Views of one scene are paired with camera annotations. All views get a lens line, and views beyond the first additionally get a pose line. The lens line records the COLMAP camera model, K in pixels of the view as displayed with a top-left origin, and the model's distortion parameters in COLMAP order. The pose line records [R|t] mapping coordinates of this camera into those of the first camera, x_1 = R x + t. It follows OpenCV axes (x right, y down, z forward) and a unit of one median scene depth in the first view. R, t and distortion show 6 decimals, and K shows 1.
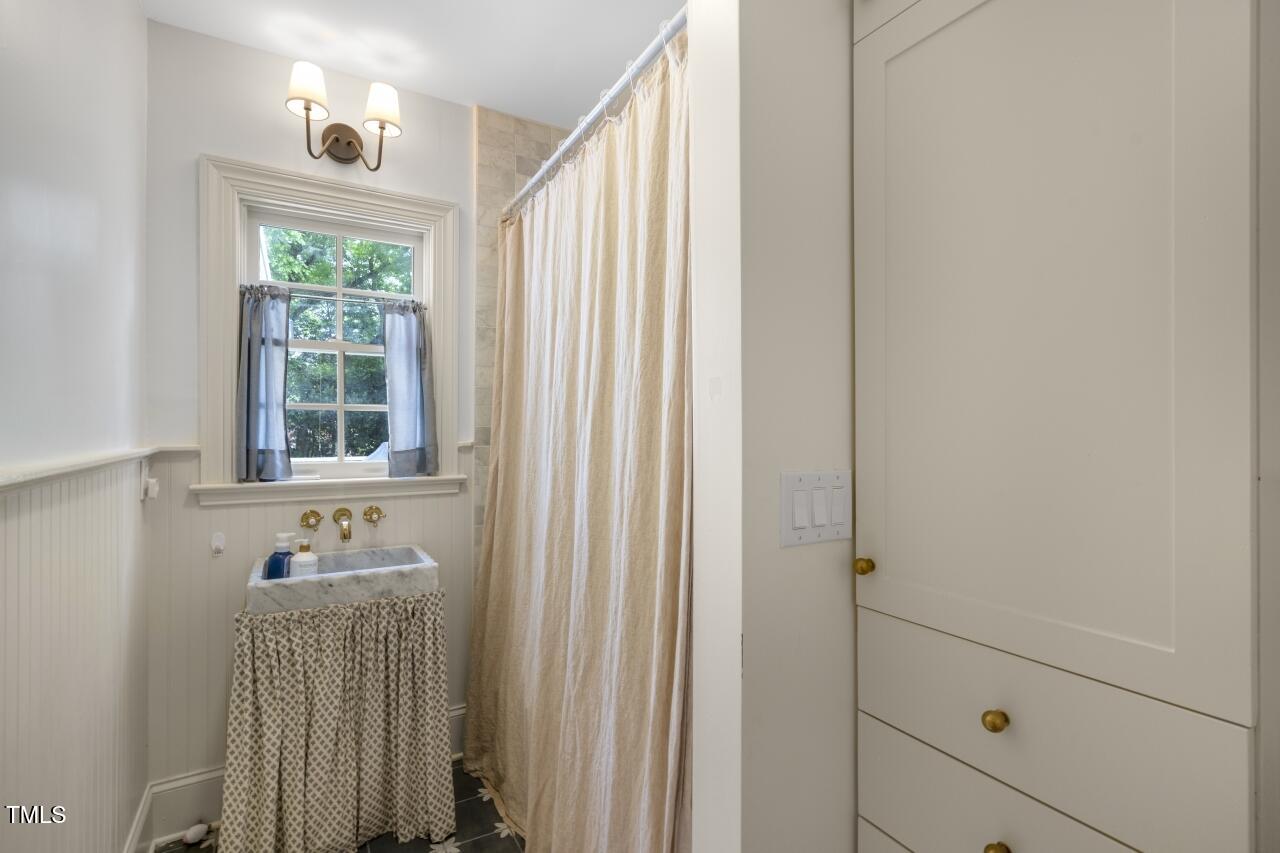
lens RADIAL K [[588.1, 0, 640.3], [0, 588.1, 423.1], [0, 0, 1]] dist [-0.004388, 0.003892]
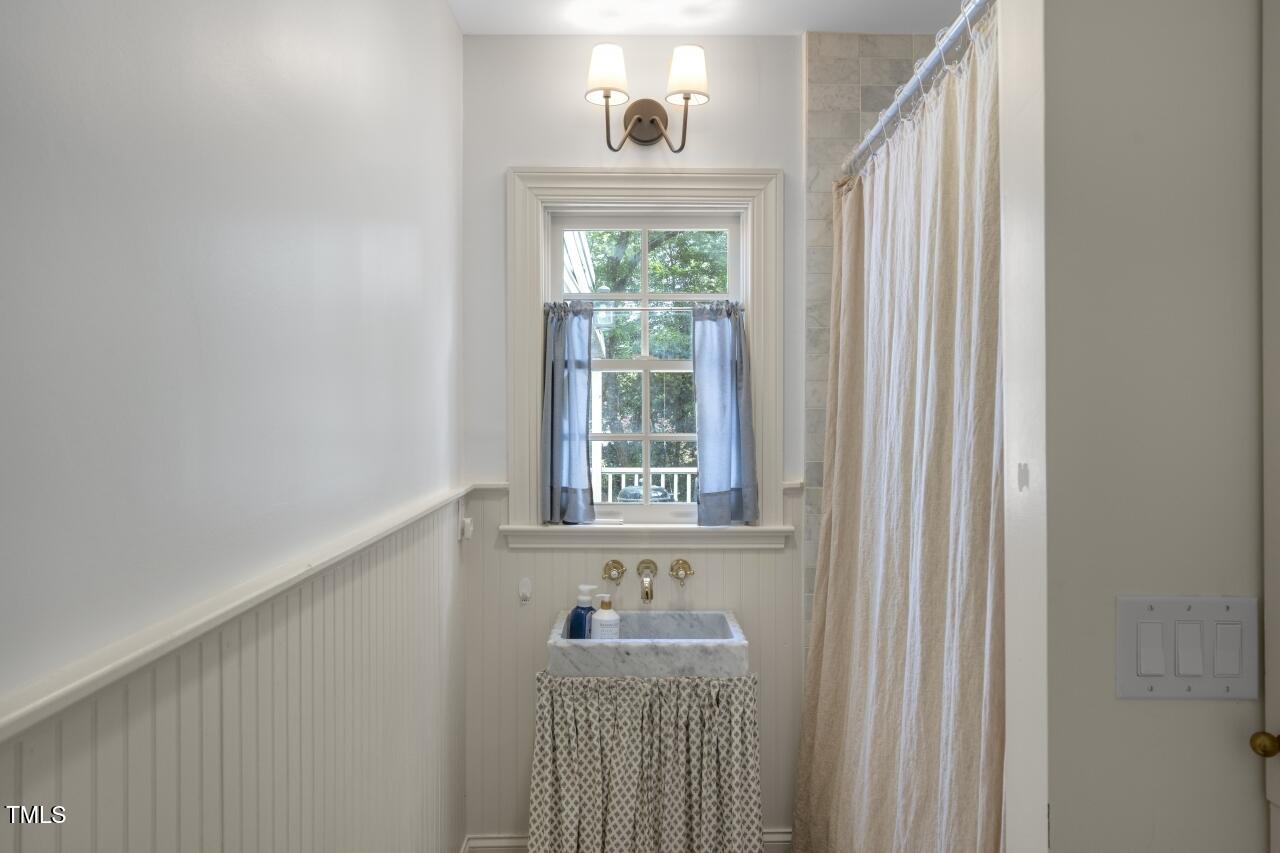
lens RADIAL K [[888.4, 0, 640.0], [0, 888.4, 426.5], [0, 0, 1]] dist [0.004954, 0.006528]
pose [[0.870960, 0.001920, -0.491350, 0.117697], [0.001639, 0.999975, 0.006814, -0.060305], [0.491351, -0.006740, 0.870935, -0.115190]]
